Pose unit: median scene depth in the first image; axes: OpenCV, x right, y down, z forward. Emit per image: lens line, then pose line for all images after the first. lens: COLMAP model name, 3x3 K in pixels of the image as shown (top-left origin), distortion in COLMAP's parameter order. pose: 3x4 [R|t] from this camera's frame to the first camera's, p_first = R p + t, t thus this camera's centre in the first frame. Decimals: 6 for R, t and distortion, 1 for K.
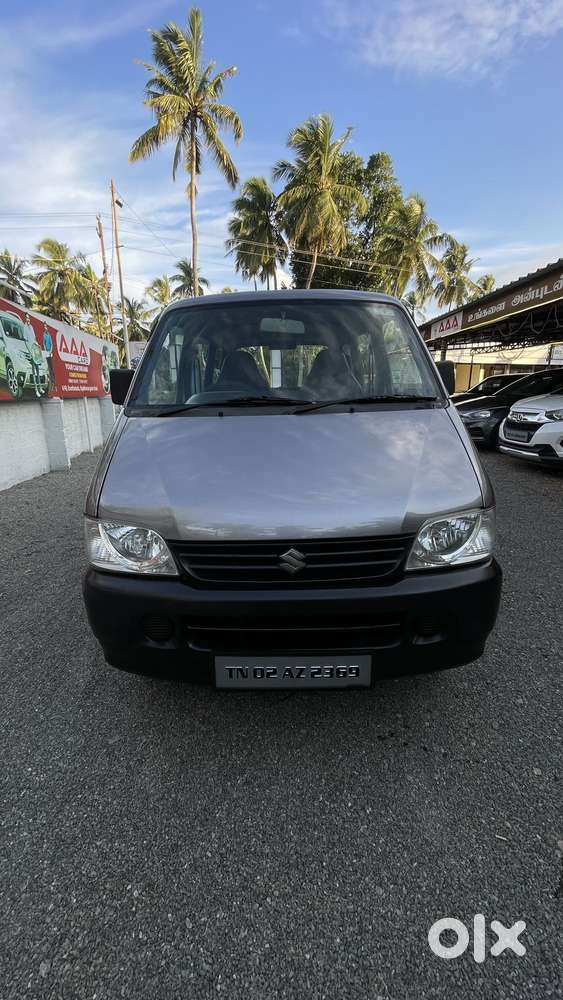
lens RADIAL K [[402.4, 0, 281.5], [0, 402.4, 500.0], [0, 0, 1]] dist [-0.001649, -0.000470]
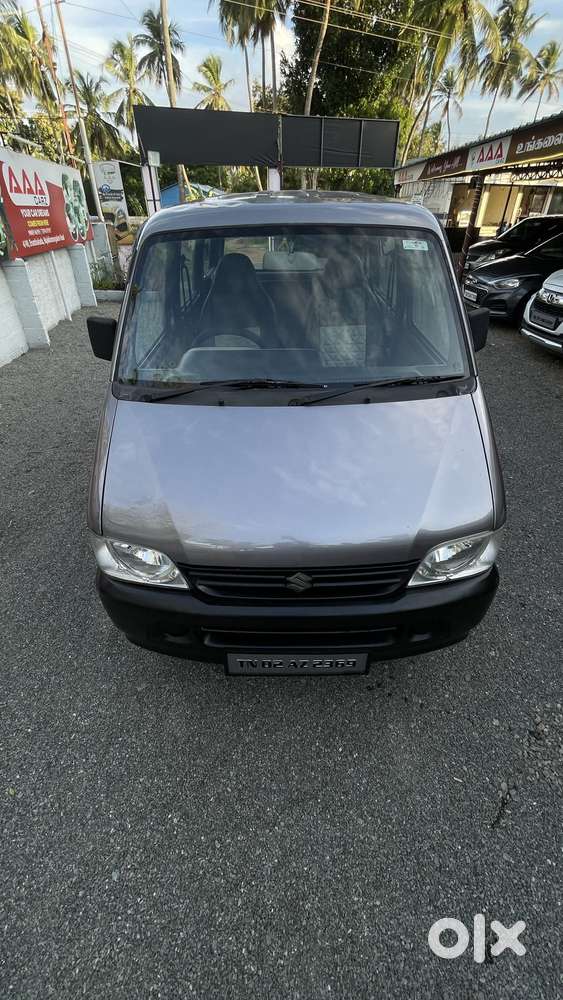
lens RADIAL K [[402.4, 0, 281.5], [0, 402.4, 500.0], [0, 0, 1]] dist [-0.001649, -0.000470]
pose [[0.999932, 0.006955, 0.009310, -0.023651], [-0.009717, 0.939806, 0.341569, -0.318744], [-0.006374, -0.341636, 0.939811, 0.081308]]
